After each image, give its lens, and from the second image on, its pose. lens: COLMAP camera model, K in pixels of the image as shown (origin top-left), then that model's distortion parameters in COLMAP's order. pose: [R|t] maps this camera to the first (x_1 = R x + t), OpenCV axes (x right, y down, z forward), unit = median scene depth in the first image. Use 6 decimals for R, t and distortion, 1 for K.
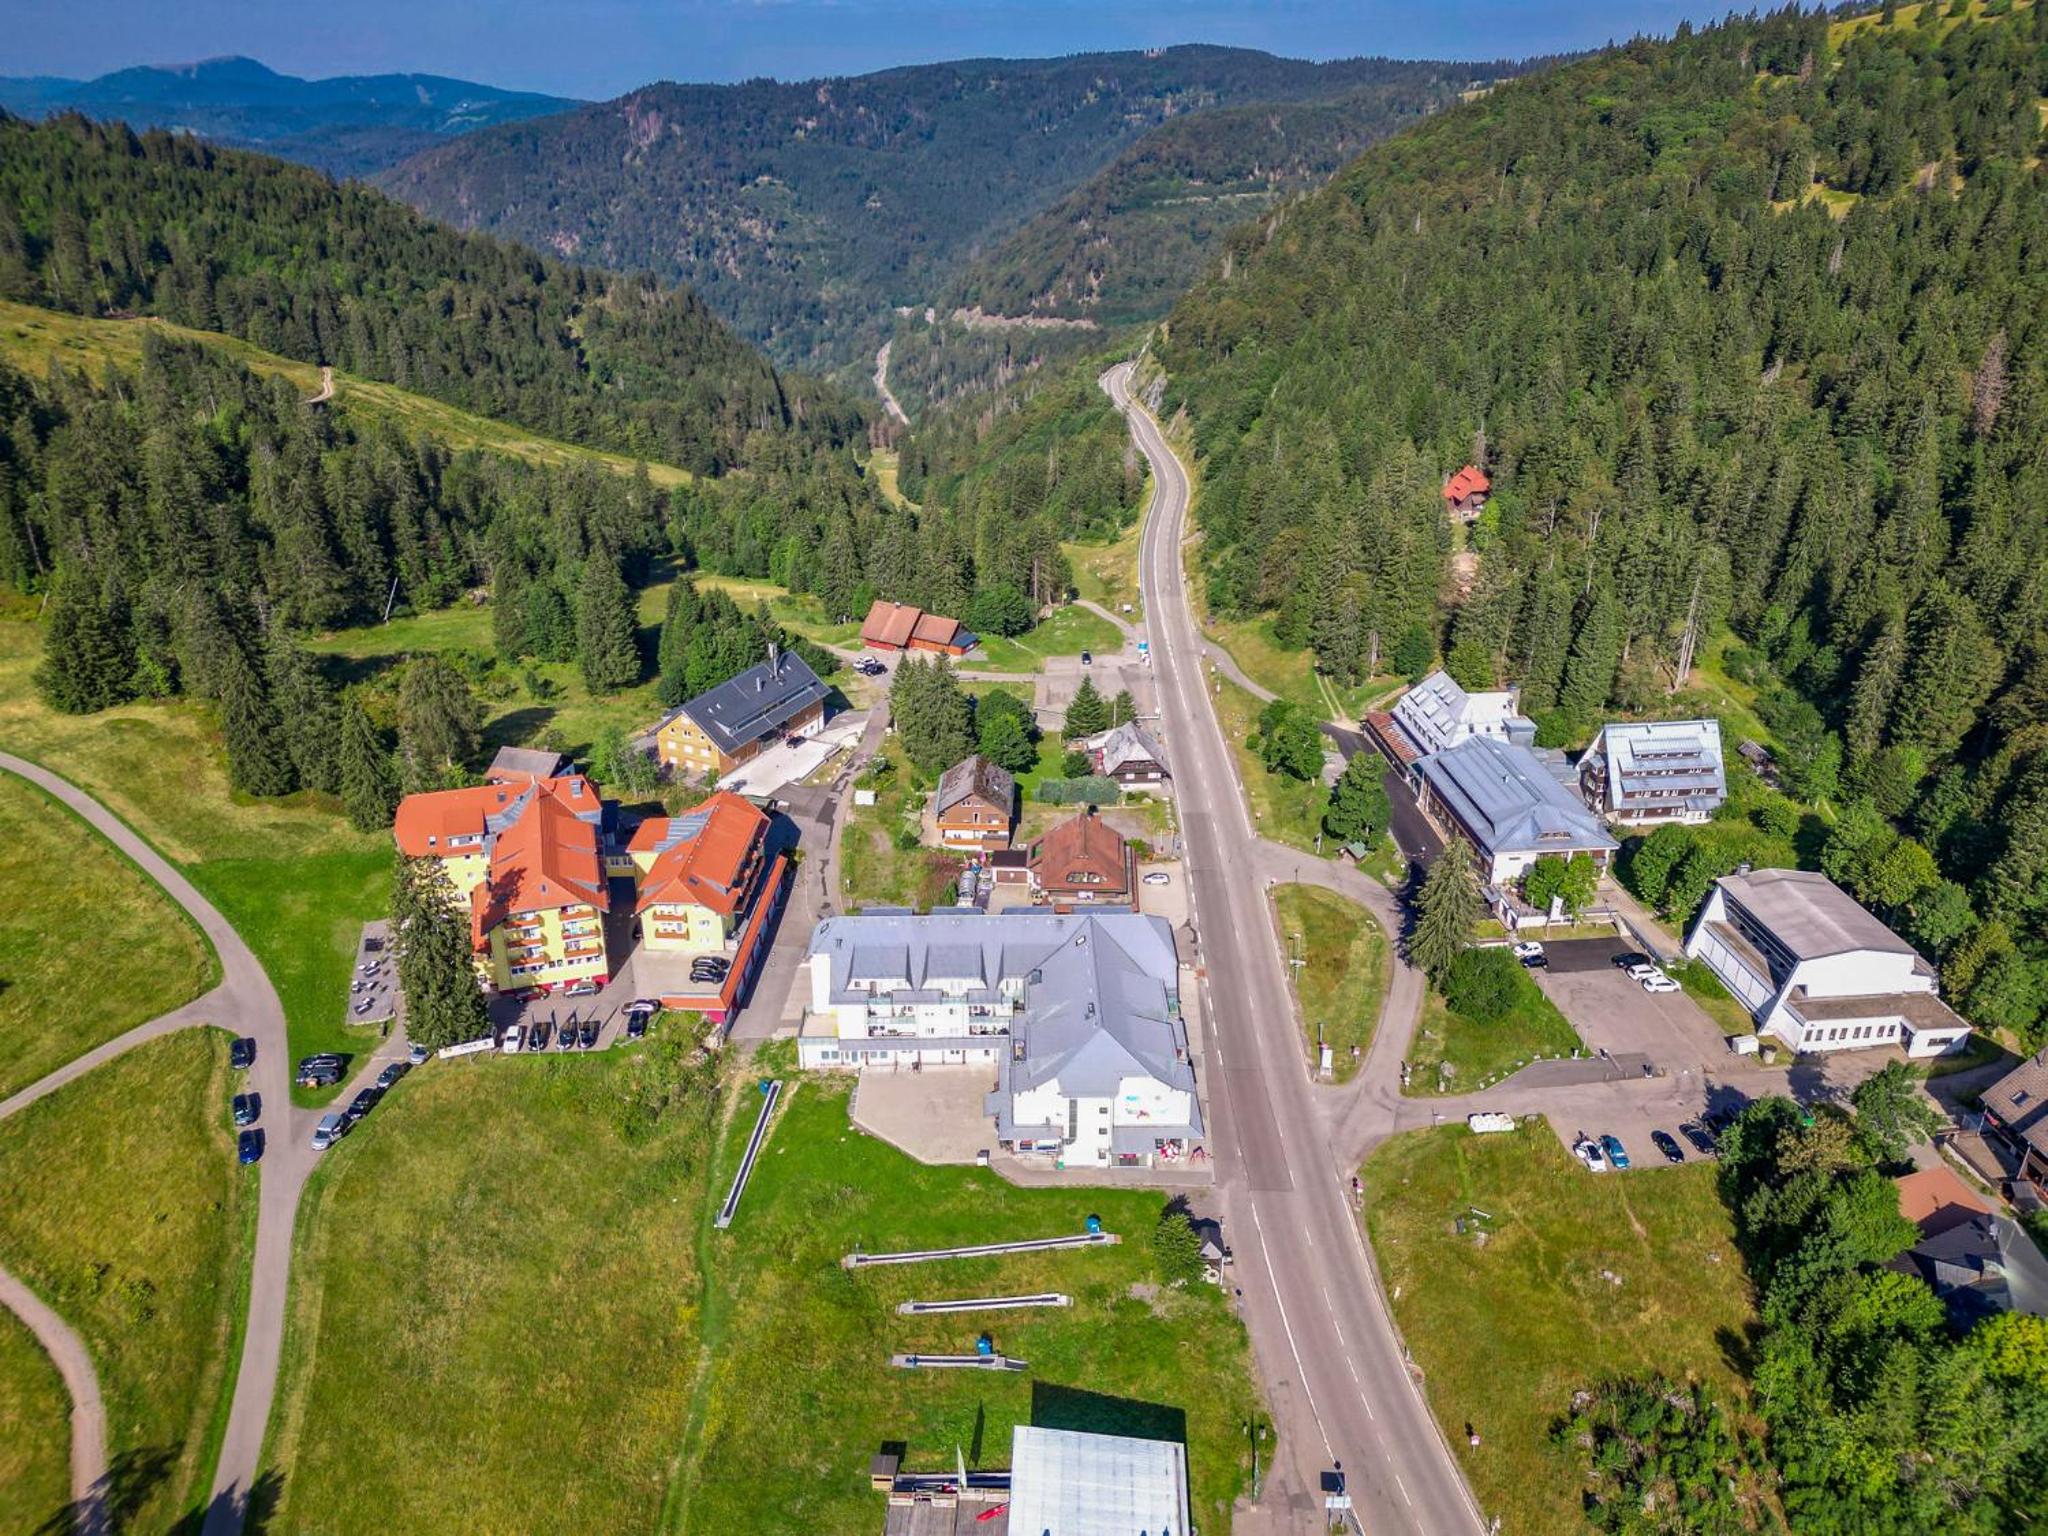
lens RADIAL K [[1463.7, 0, 1020.1], [0, 1463.7, 768.3], [0, 0, 1]] dist [0.078307, -0.080707]
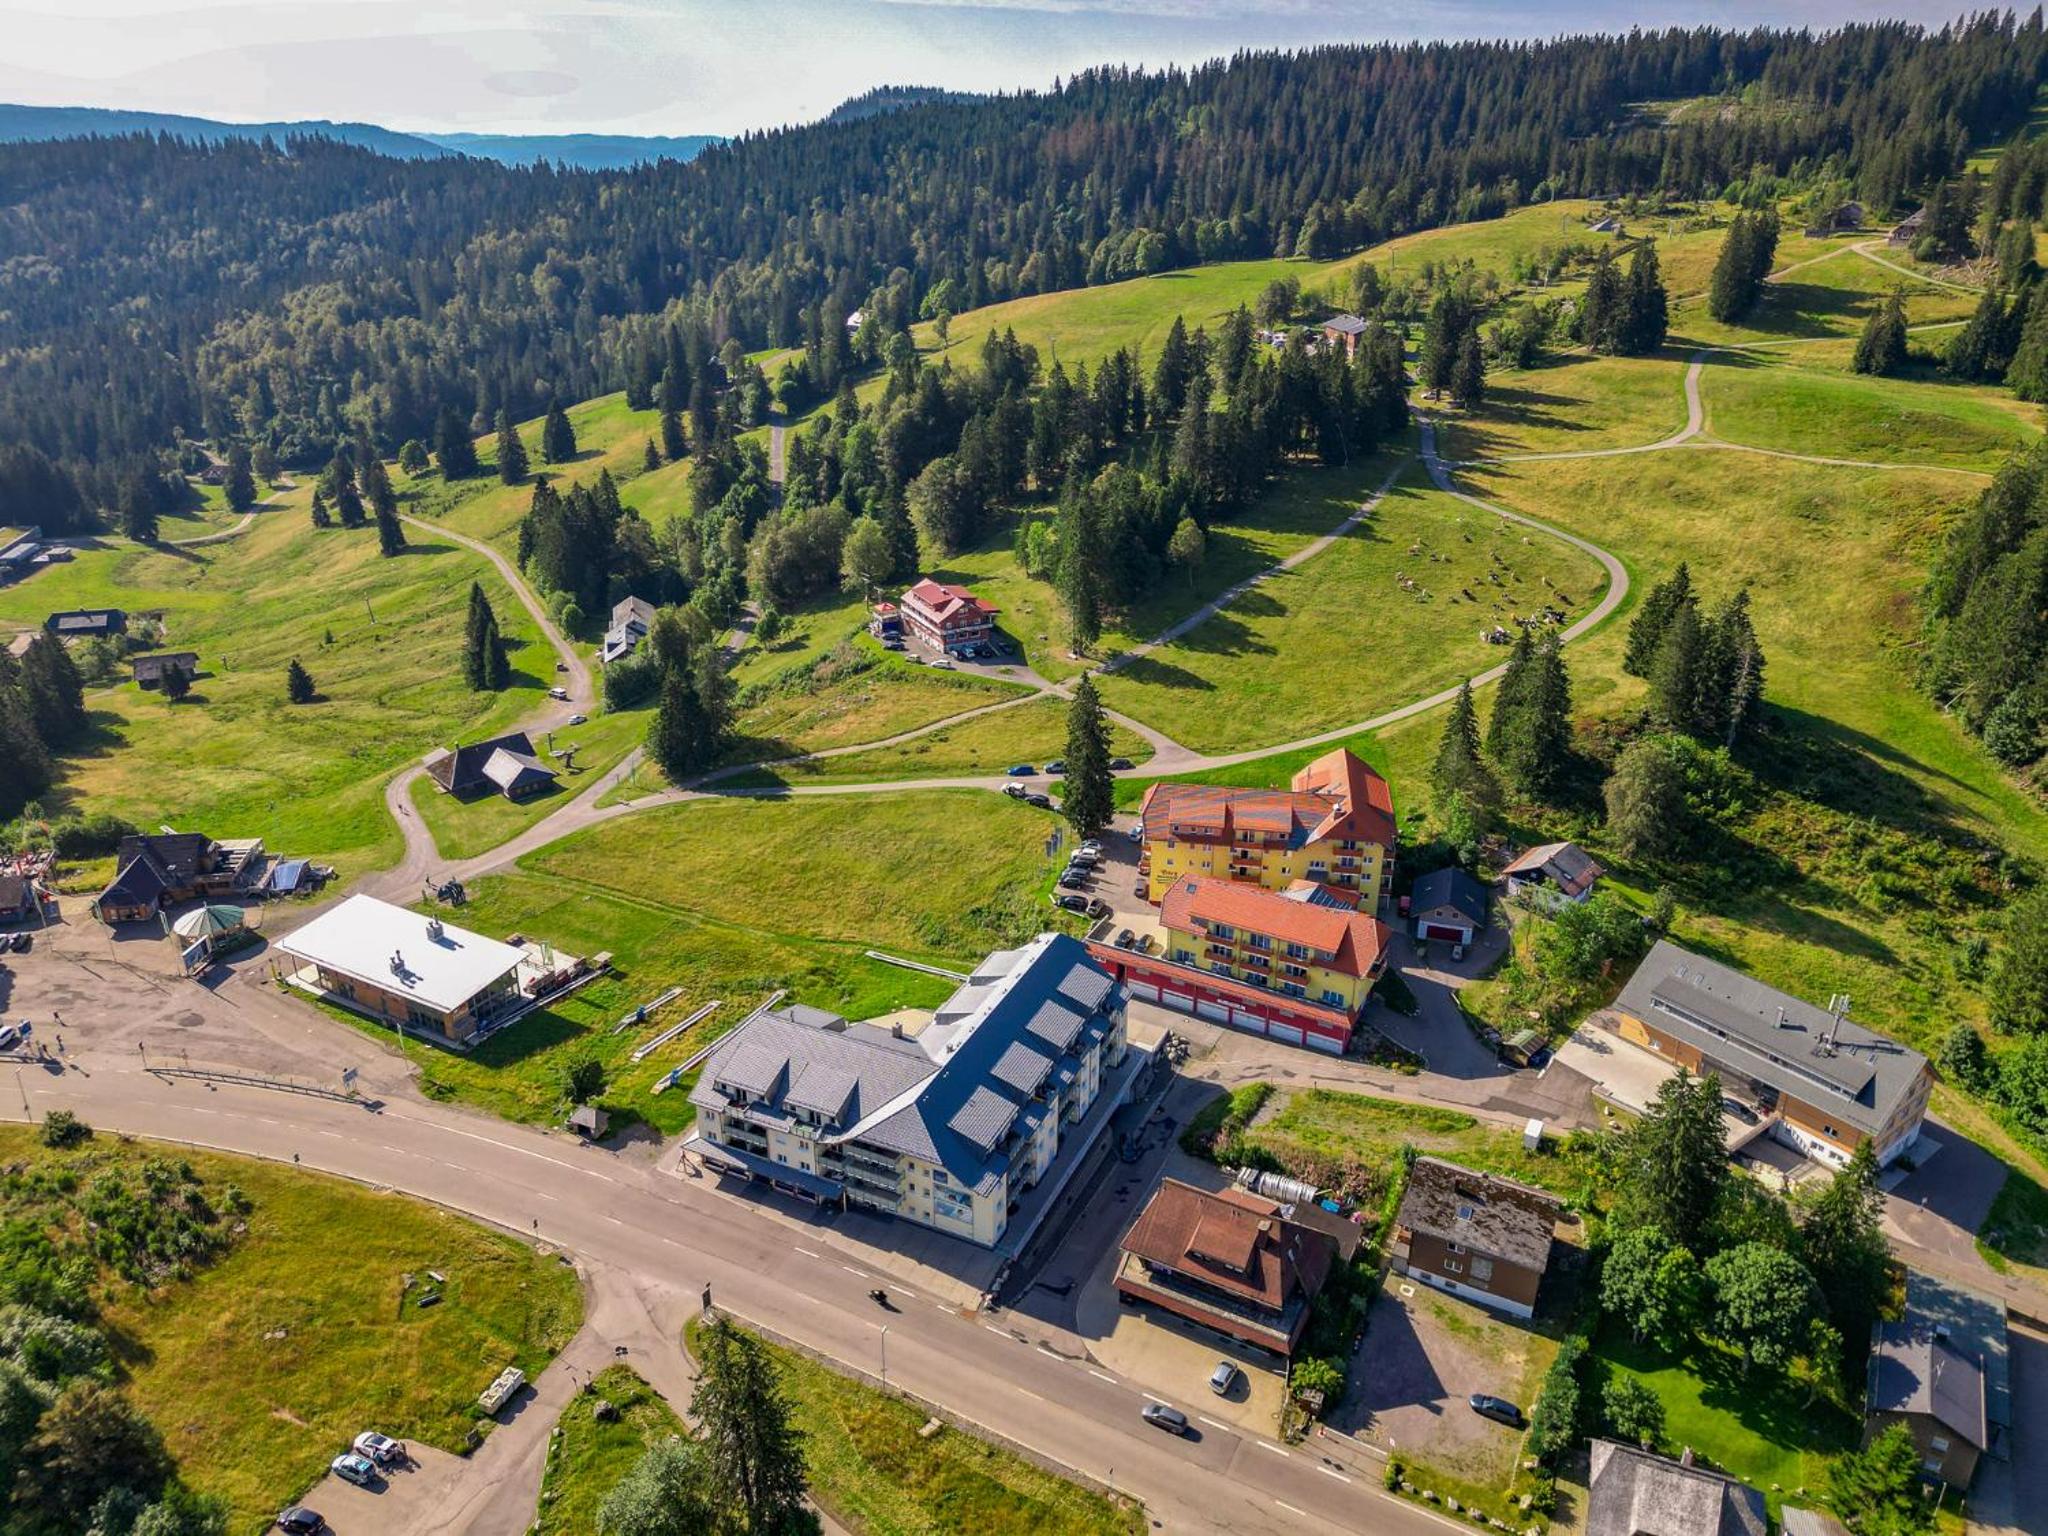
lens RADIAL K [[1466.8, 0, 1019.3], [0, 1466.8, 772.0], [0, 0, 1]] dist [0.056110, -0.042098]
pose [[-0.439639, 0.368026, -0.819313, 0.639980], [-0.385773, 0.746400, 0.542278, -0.492421], [0.811108, 0.554476, -0.186172, 1.034932]]
